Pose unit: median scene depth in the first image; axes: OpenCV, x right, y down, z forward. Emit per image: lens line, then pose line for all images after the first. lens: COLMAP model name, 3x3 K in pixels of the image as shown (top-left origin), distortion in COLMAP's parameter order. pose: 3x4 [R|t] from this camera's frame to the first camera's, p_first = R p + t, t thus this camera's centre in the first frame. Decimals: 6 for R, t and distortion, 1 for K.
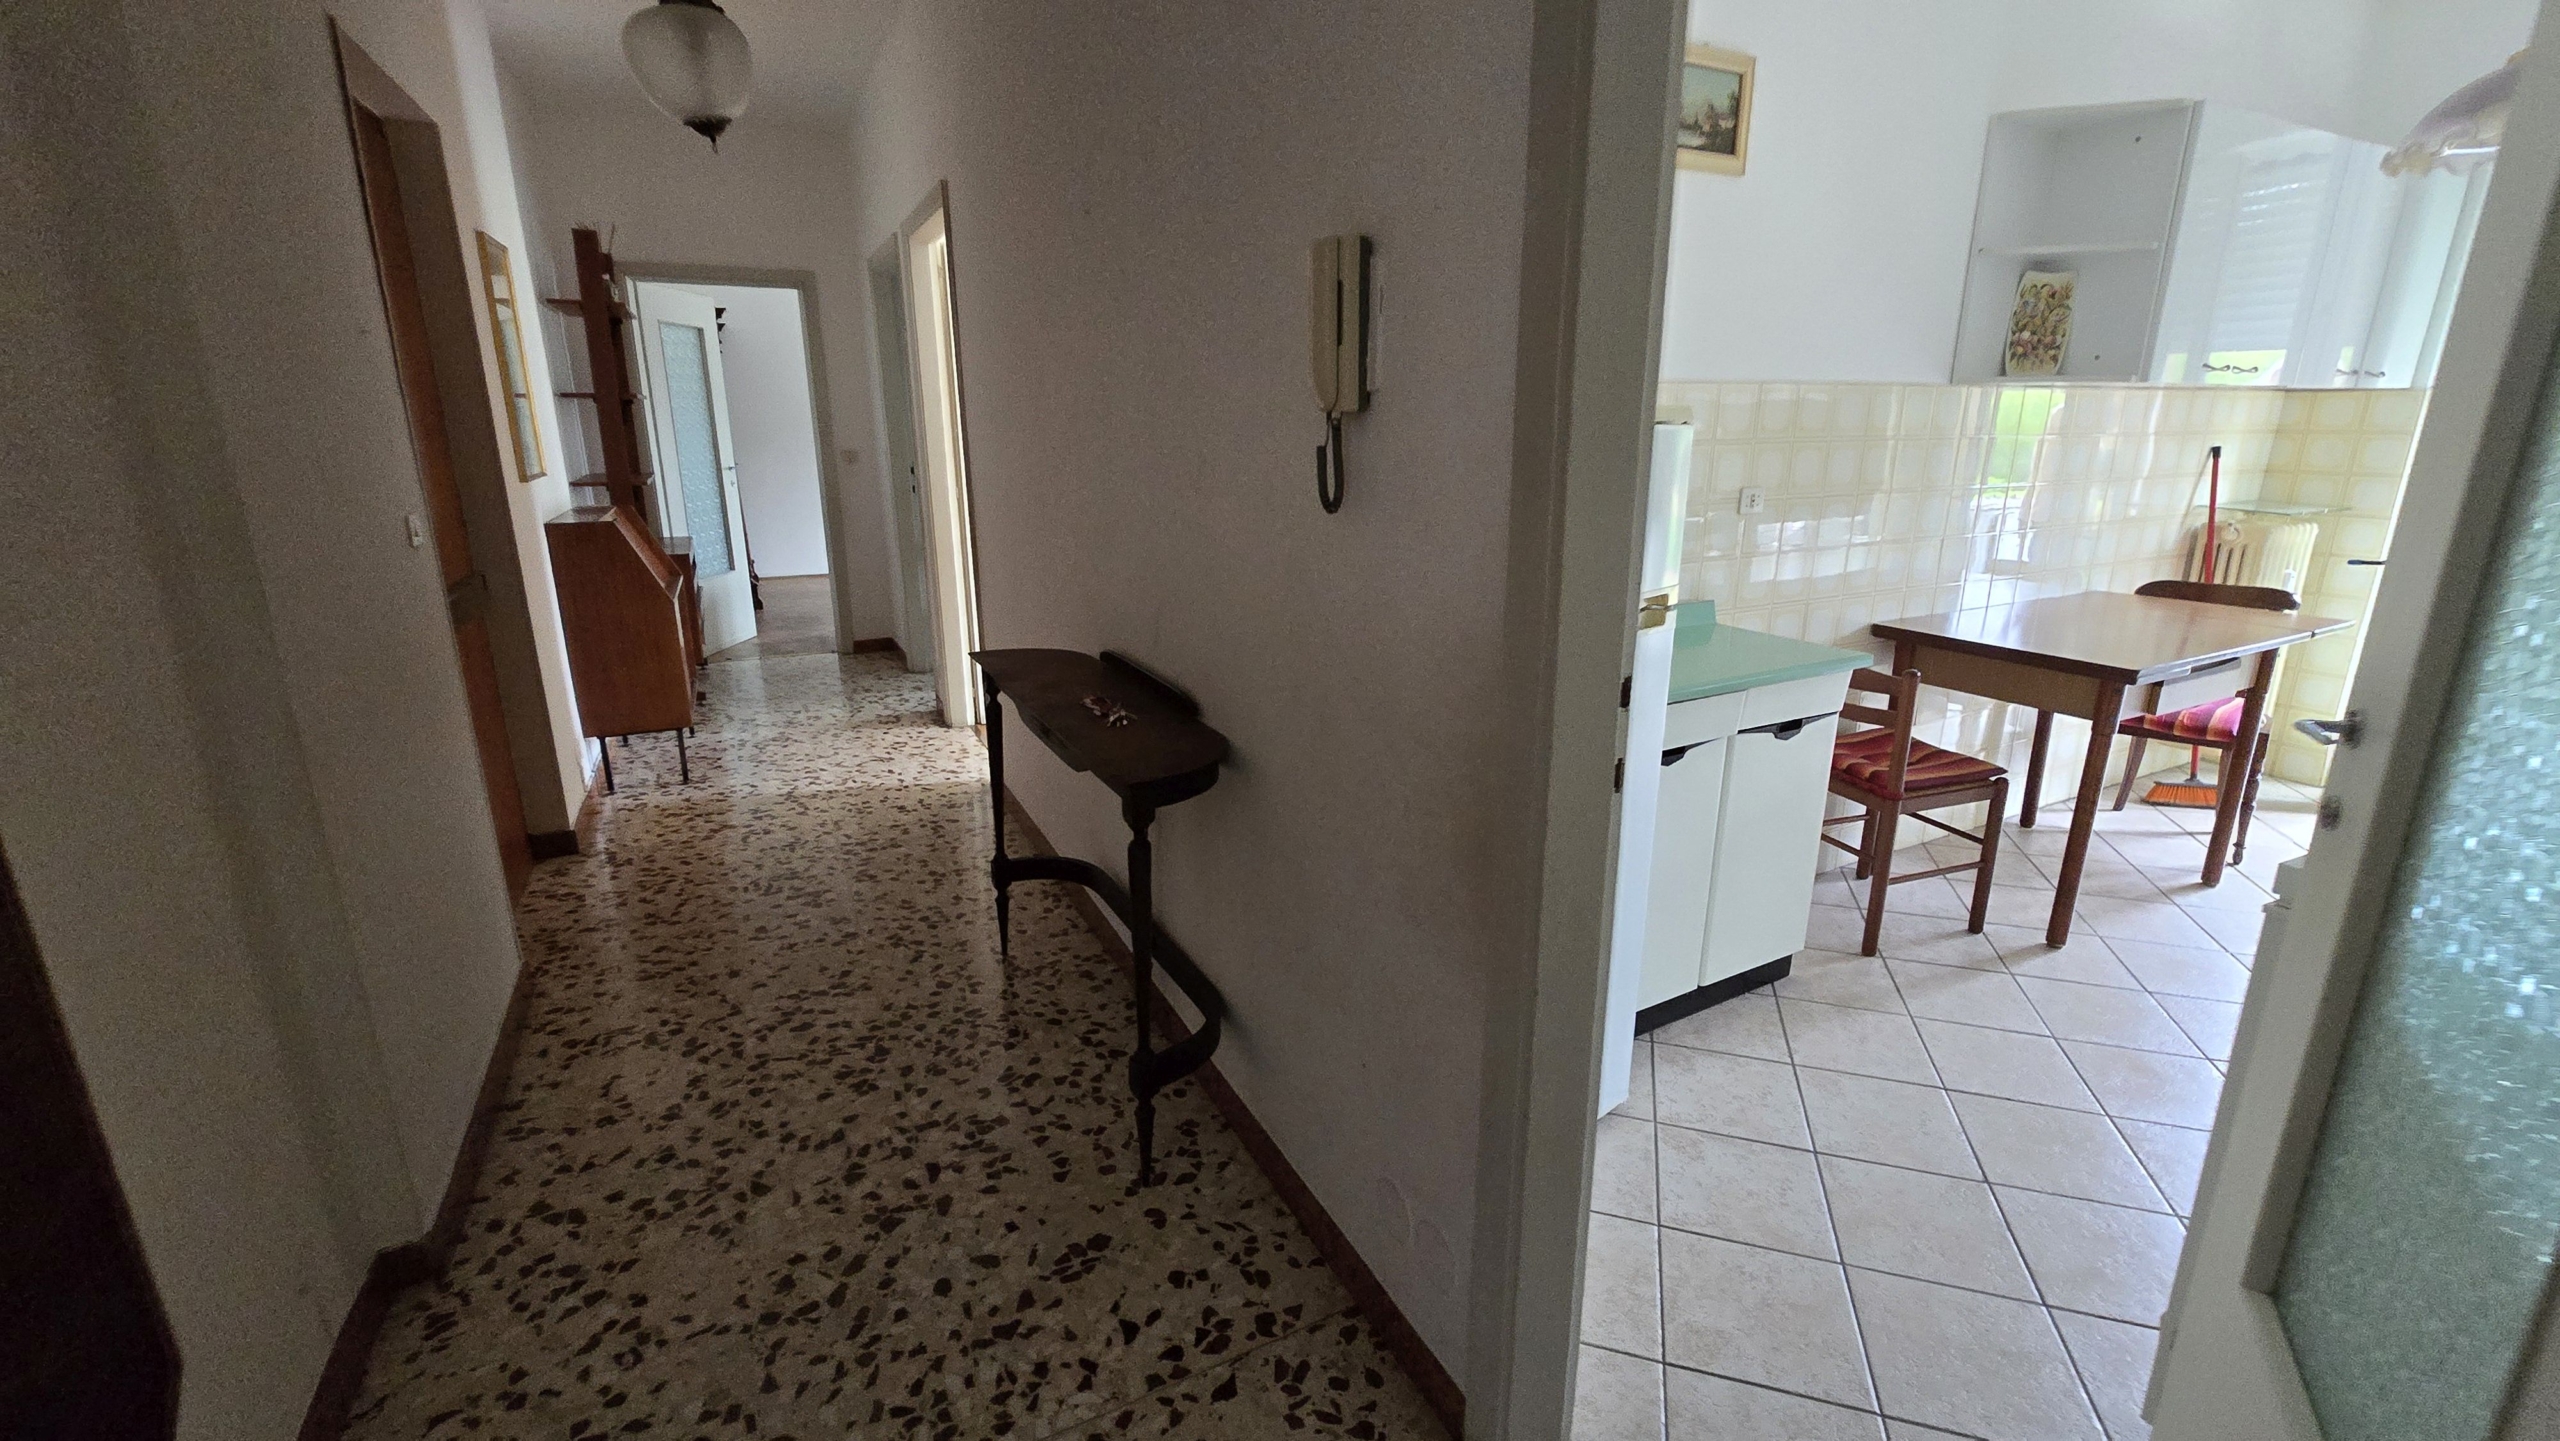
lens RADIAL K [[1037.3, 0, 1280.5], [0, 1037.3, 689.7], [0, 0, 1]] dist [0.000881, 0.000042]
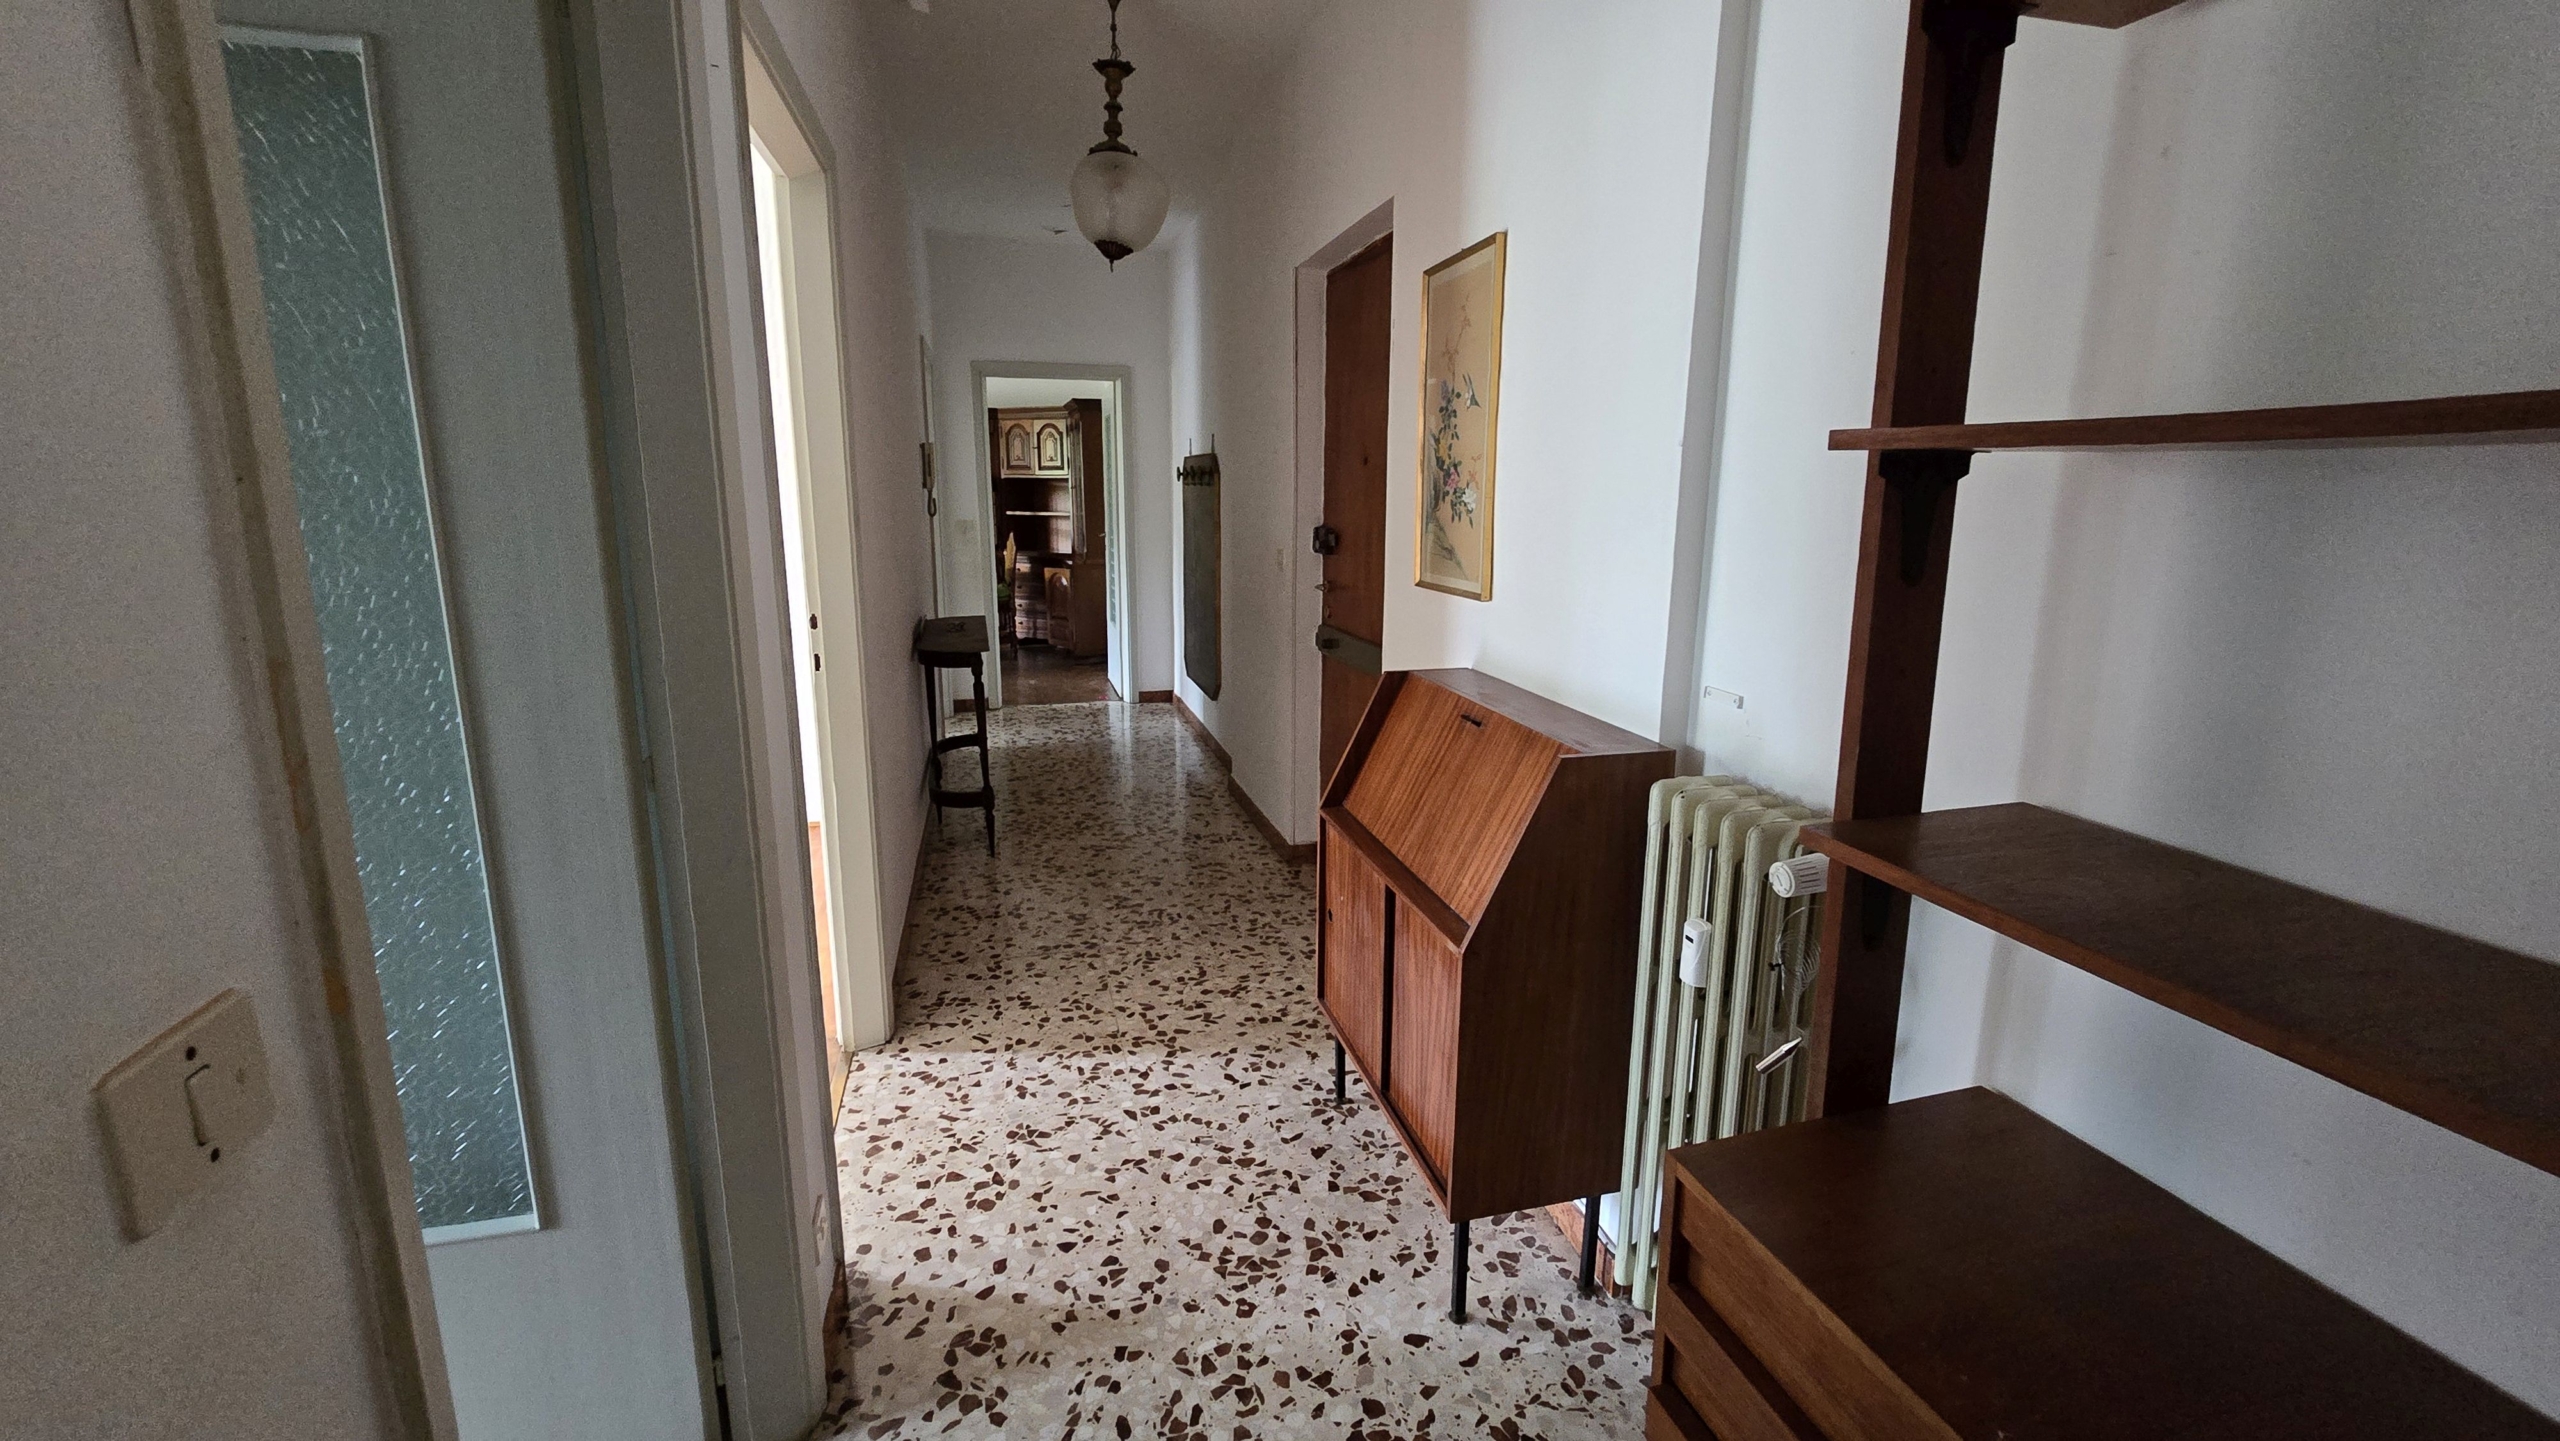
lens RADIAL K [[1037.3, 0, 1280.5], [0, 1037.3, 689.7], [0, 0, 1]] dist [0.000881, 0.000042]
pose [[-0.977168, -0.047488, 0.207094, -0.710797], [0.047892, 0.900387, 0.432445, -0.423830], [-0.207001, 0.432490, -0.877555, 1.564284]]
